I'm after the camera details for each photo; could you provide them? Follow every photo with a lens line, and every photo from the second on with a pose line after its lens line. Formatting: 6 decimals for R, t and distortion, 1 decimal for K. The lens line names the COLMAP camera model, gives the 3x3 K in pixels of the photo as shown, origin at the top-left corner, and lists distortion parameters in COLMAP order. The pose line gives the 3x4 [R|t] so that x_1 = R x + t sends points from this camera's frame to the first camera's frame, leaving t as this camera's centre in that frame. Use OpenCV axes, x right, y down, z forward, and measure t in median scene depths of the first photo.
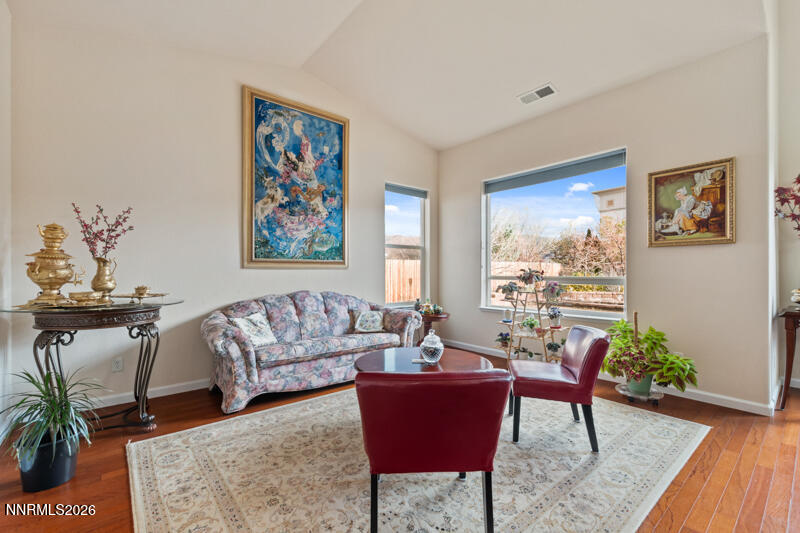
lens RADIAL K [[348.1, 0, 402.2], [0, 348.1, 270.4], [0, 0, 1]] dist [0.011298, -0.005785]
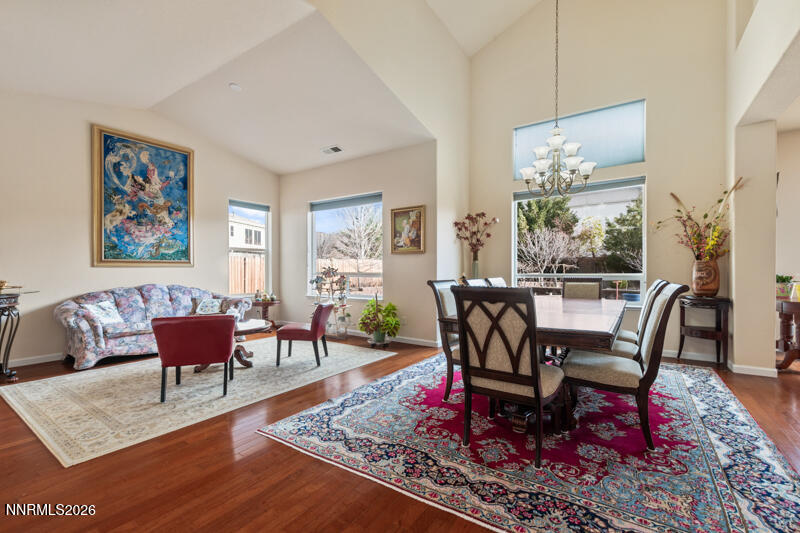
lens RADIAL K [[348.1, 0, 402.2], [0, 348.1, 270.4], [0, 0, 1]] dist [0.011298, -0.005785]
pose [[0.961671, -0.002698, 0.274193, 0.269101], [0.000163, 0.999957, 0.009265, -0.004657], [-0.274207, -0.008865, 0.961630, -0.520642]]
